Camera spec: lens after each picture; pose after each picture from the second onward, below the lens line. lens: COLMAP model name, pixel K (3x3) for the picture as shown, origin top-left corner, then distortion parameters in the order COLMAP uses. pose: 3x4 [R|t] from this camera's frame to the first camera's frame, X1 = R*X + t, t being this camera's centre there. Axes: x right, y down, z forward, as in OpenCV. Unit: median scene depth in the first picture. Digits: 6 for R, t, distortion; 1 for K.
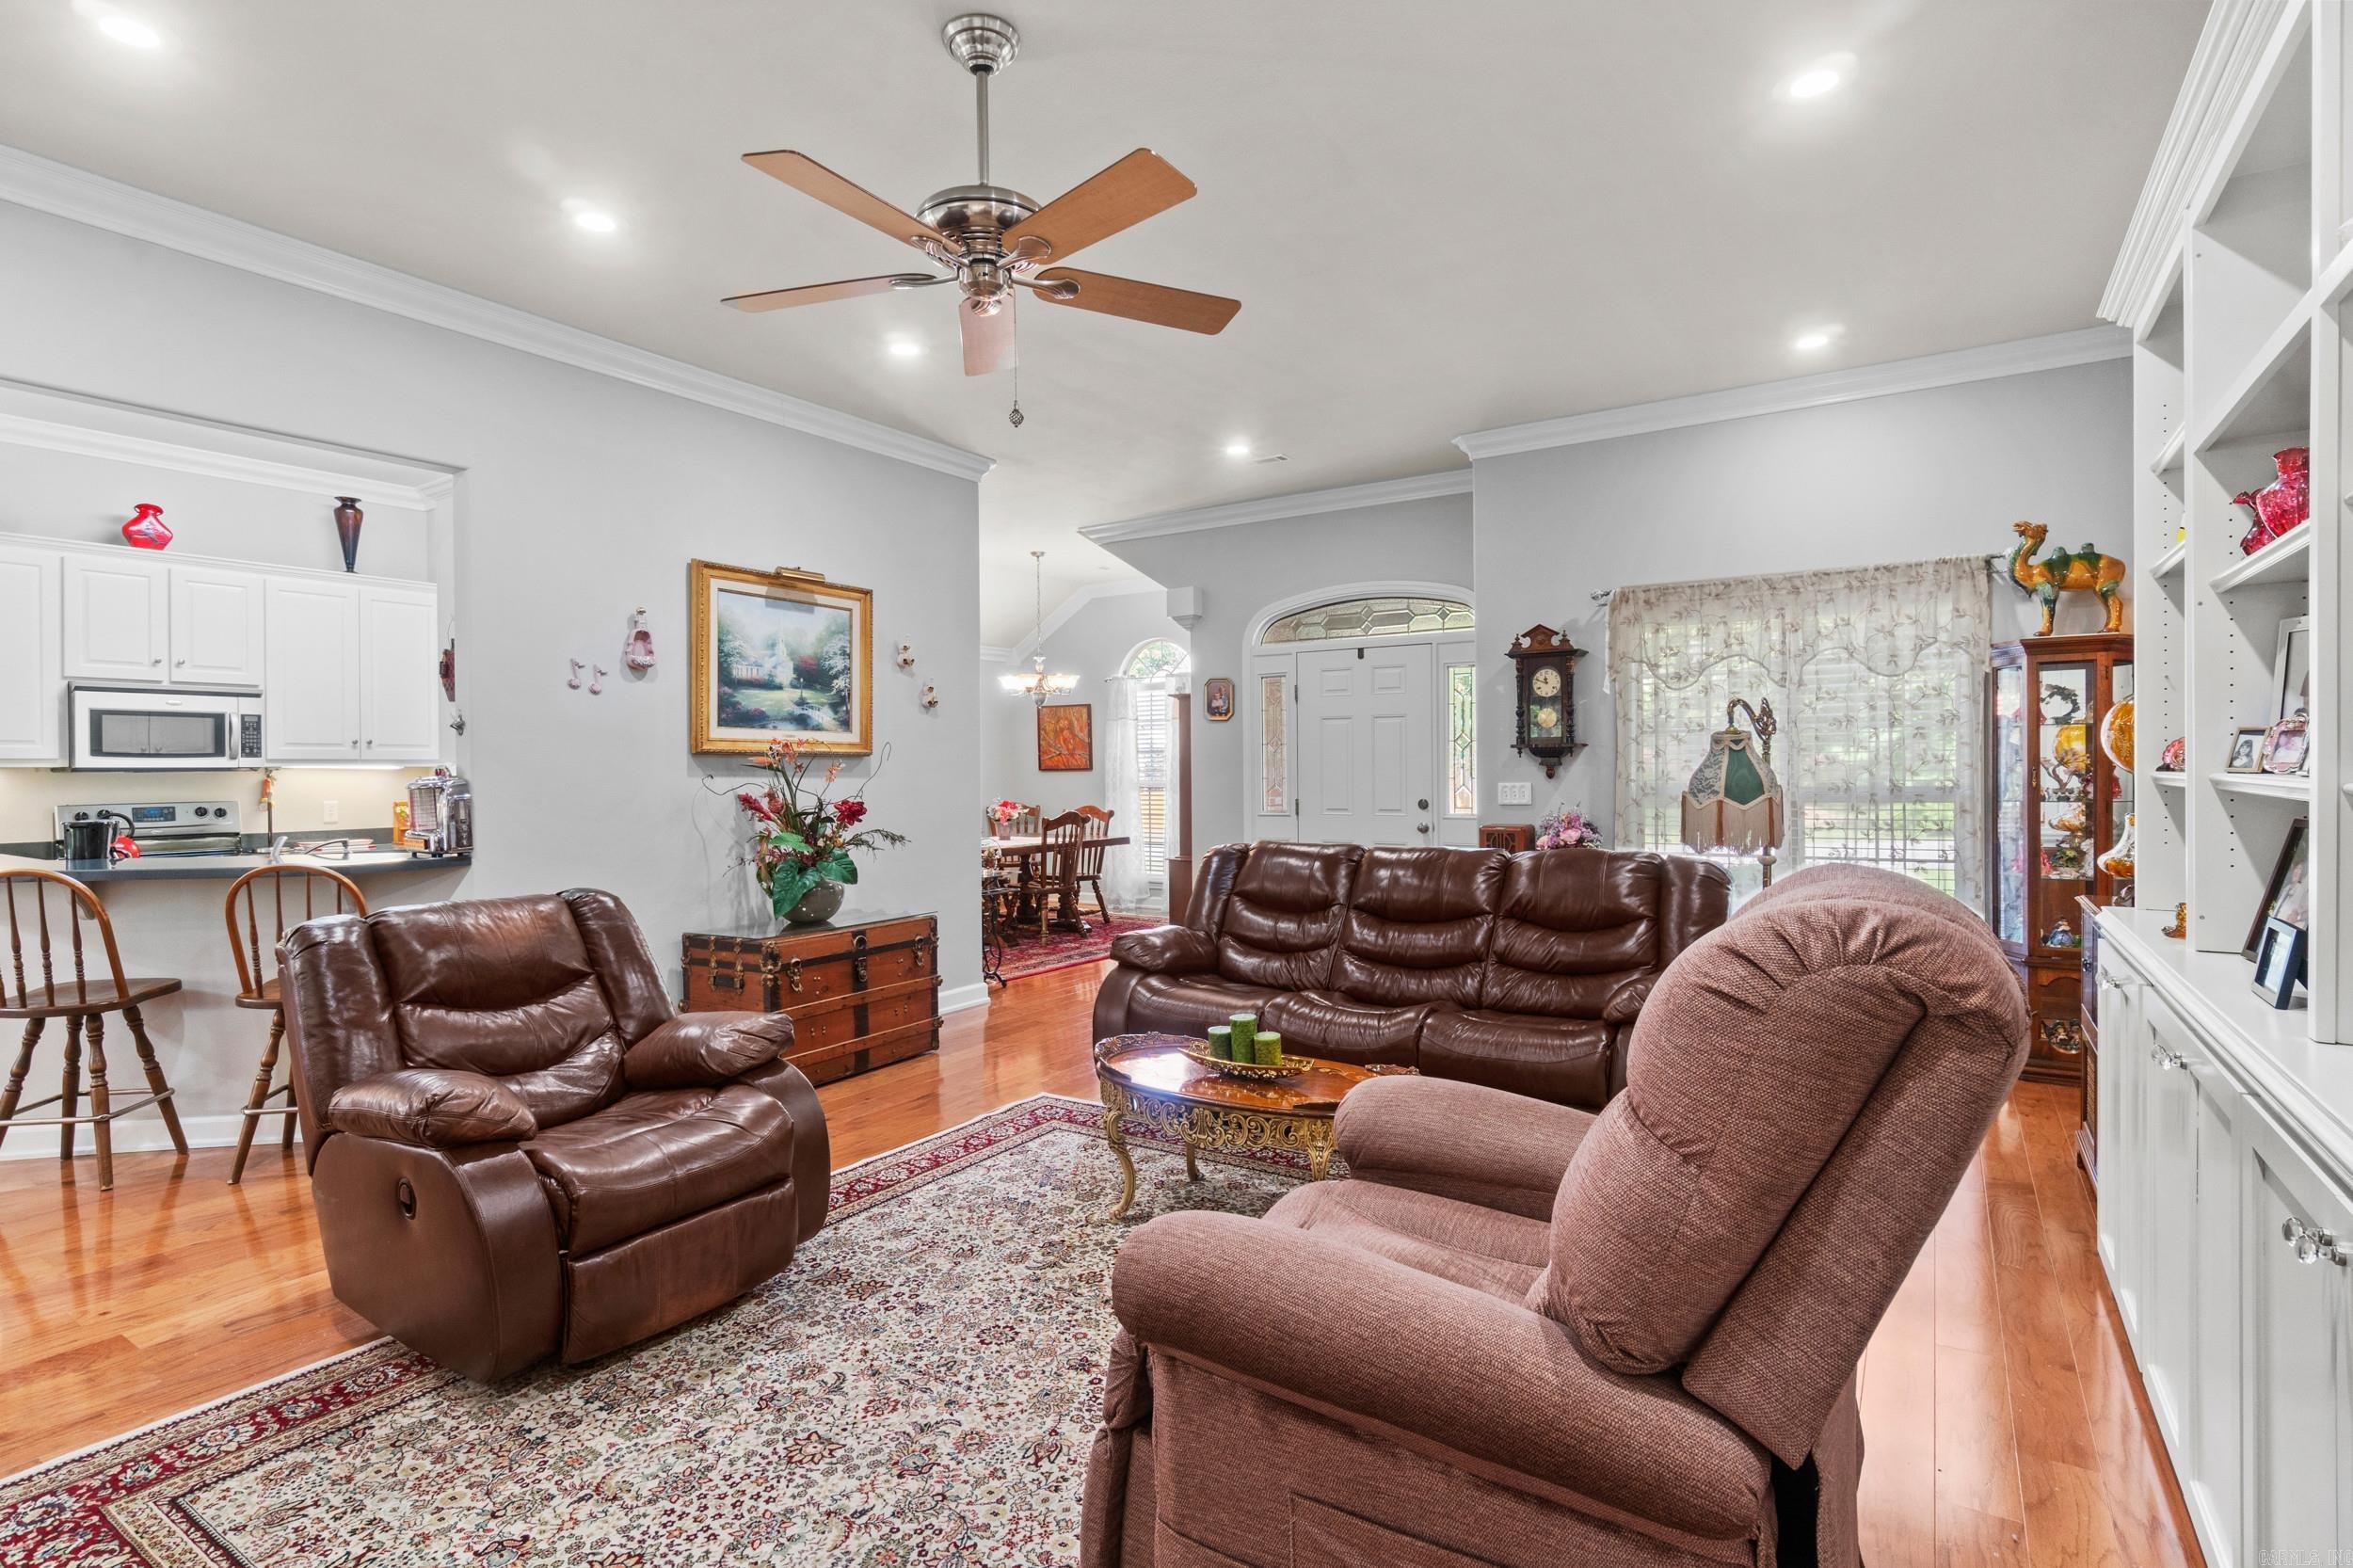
lens RADIAL K [[1189.4, 0, 1180.5], [0, 1189.4, 787.7], [0, 0, 1]] dist [-0.006202, 0.000047]
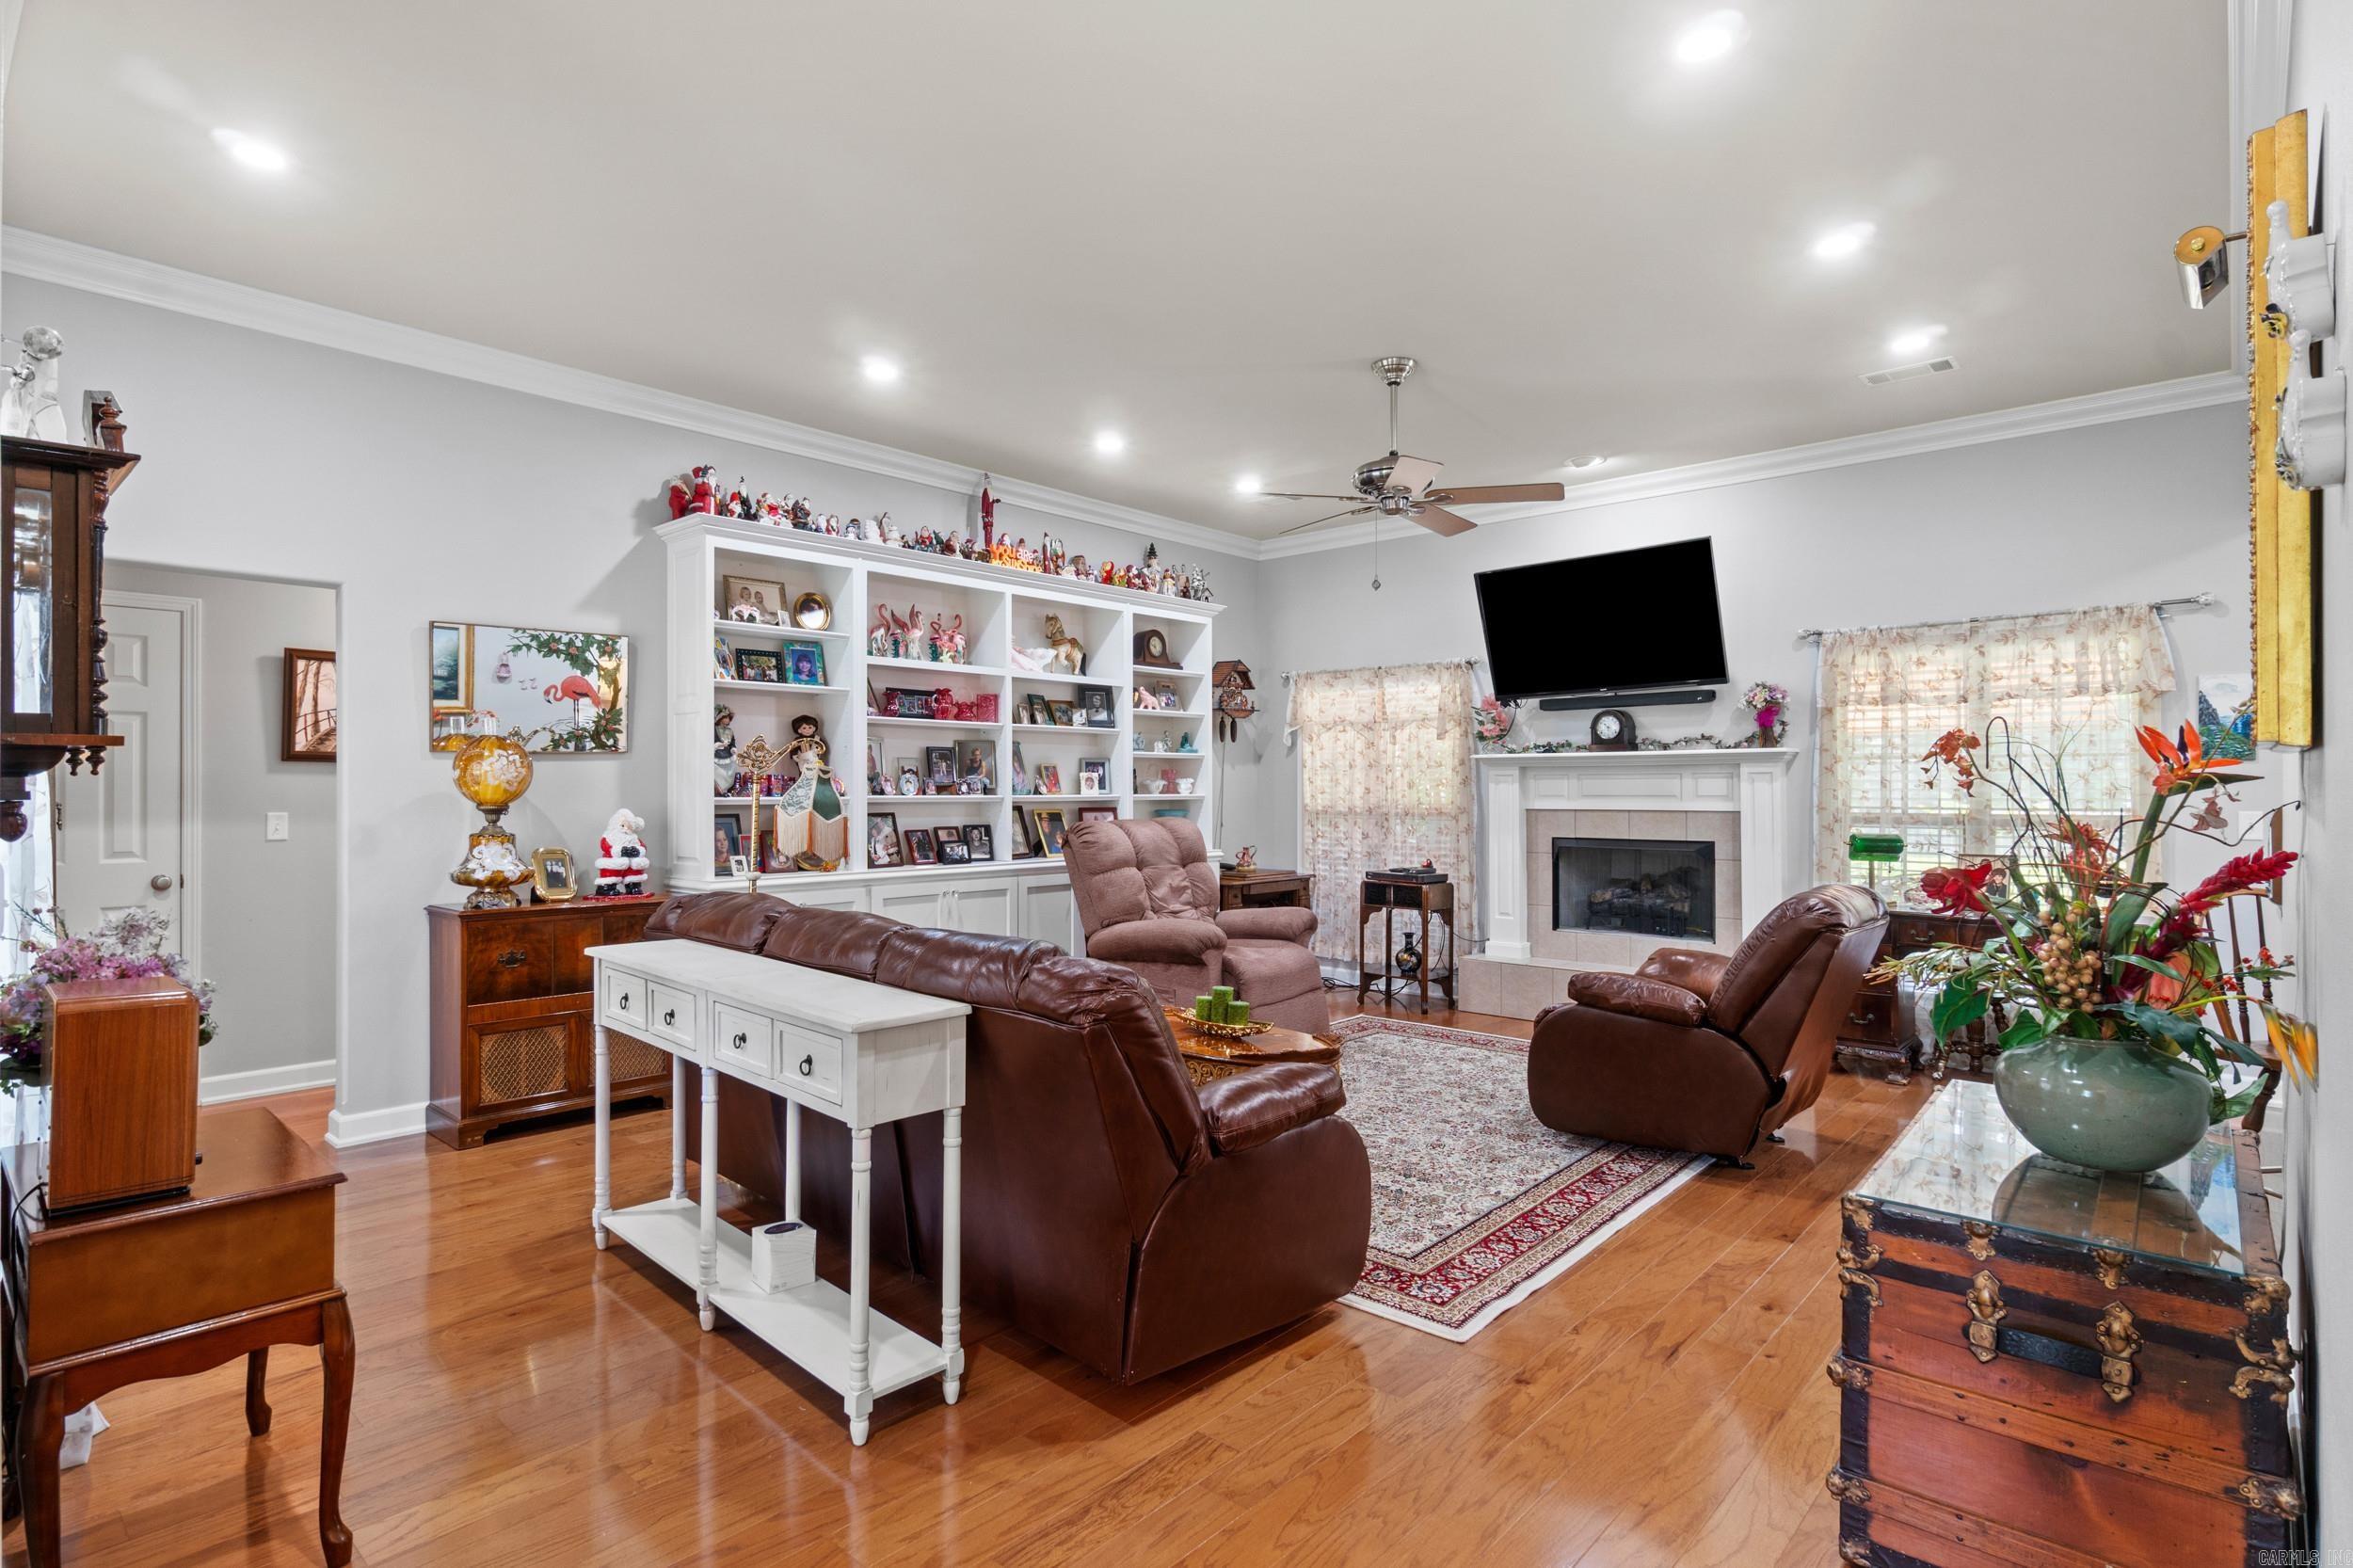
lens RADIAL K [[1147.5, 0, 1174.8], [0, 1147.5, 778.9], [0, 0, 1]] dist [0.000323, 0.000133]
pose [[-0.986349, -0.001543, 0.164663, -0.088621], [-0.000730, 0.999987, 0.004998, -0.029011], [-0.164669, 0.004810, -0.986337, 2.044753]]
